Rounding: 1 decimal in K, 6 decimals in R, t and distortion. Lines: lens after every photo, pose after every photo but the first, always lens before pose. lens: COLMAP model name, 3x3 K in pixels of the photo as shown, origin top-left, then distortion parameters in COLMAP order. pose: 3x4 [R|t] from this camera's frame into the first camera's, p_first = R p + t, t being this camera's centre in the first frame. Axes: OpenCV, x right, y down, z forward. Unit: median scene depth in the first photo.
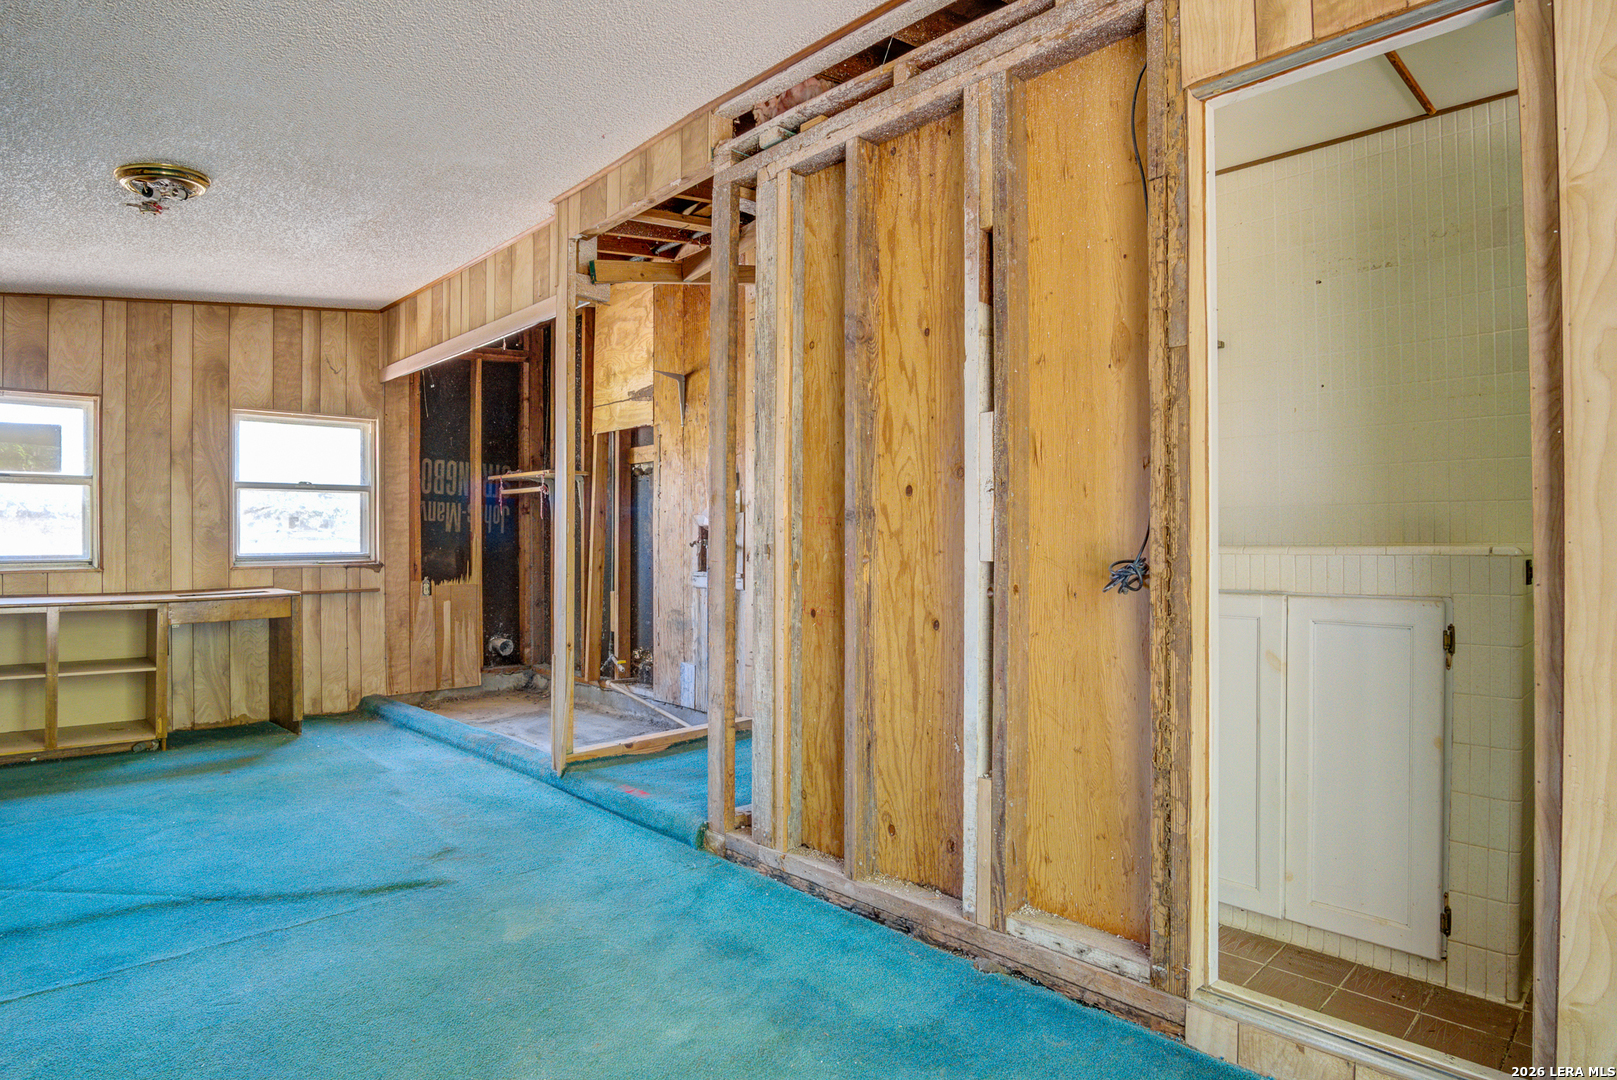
lens RADIAL K [[914.9, 0, 810.5], [0, 914.9, 538.7], [0, 0, 1]] dist [-0.049069, -0.000381]
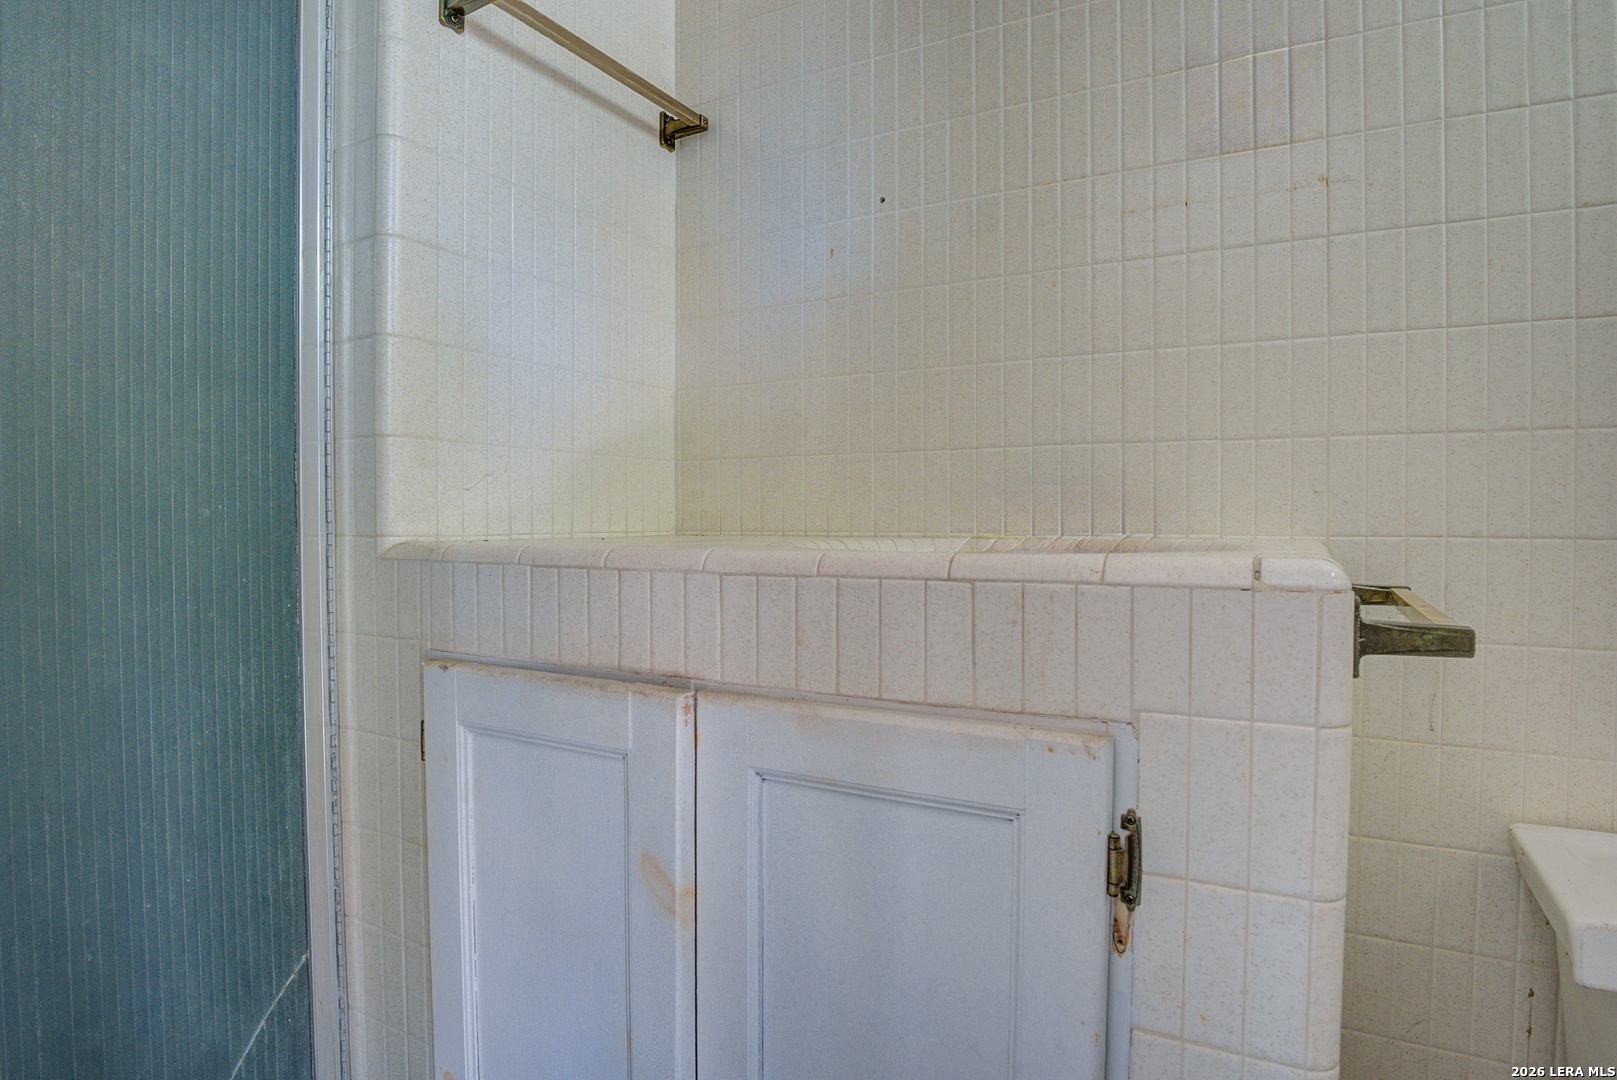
lens RADIAL K [[914.9, 0, 808.7], [0, 914.9, 541.2], [0, 0, 1]] dist [-0.049069, -0.000381]
pose [[0.954174, -0.001526, 0.299248, 0.518279], [-0.005479, 0.999730, 0.022571, -0.002187], [-0.299202, -0.023176, 0.953908, 0.735374]]
